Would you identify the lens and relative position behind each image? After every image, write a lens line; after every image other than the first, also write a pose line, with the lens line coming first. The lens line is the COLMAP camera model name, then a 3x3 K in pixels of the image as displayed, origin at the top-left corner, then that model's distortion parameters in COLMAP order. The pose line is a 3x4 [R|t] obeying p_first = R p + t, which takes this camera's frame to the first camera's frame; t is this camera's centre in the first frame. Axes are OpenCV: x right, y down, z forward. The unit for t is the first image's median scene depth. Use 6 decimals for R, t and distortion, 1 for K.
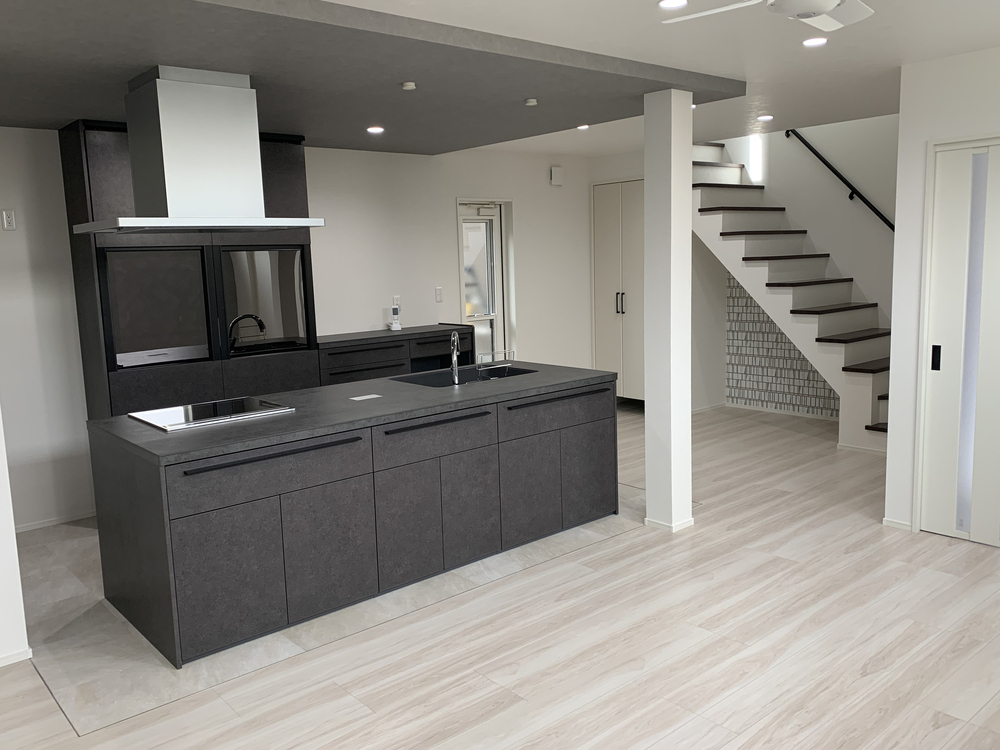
lens RADIAL K [[744.0, 0, 500.0], [0, 744.0, 375.0], [0, 0, 1]] dist [0.076188, -0.076025]
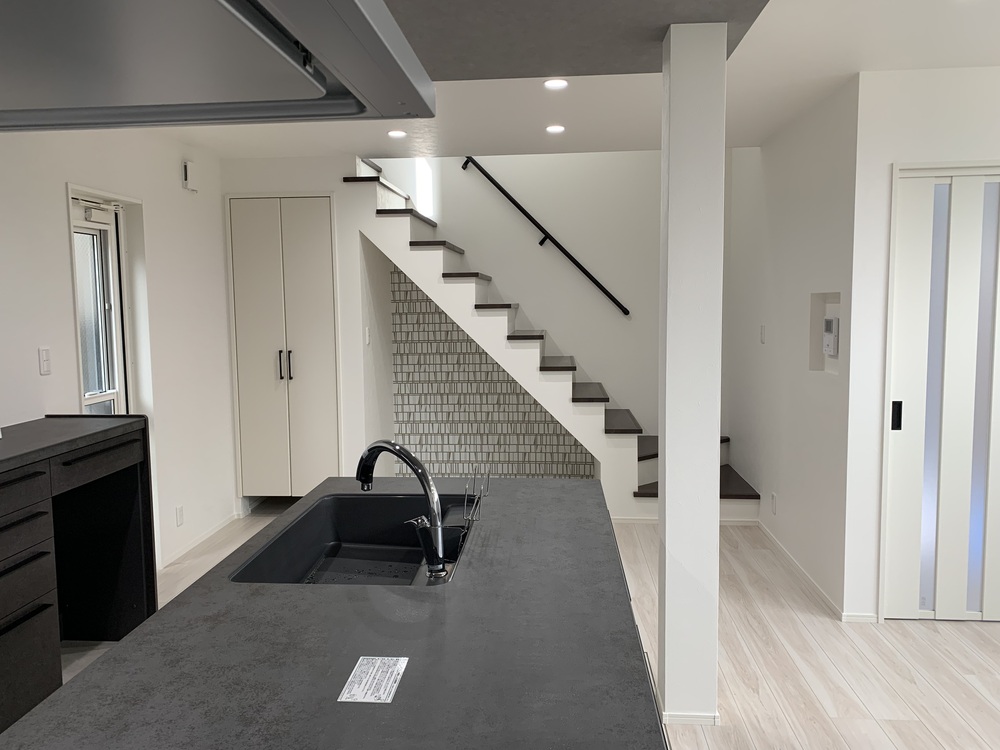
lens RADIAL K [[744.0, 0, 500.0], [0, 744.0, 375.0], [0, 0, 1]] dist [0.076188, -0.076025]
pose [[0.739678, -0.044706, 0.671474, -0.189742], [0.095171, 0.994712, -0.038611, -0.044703], [-0.666197, 0.092465, 0.740021, 0.375808]]
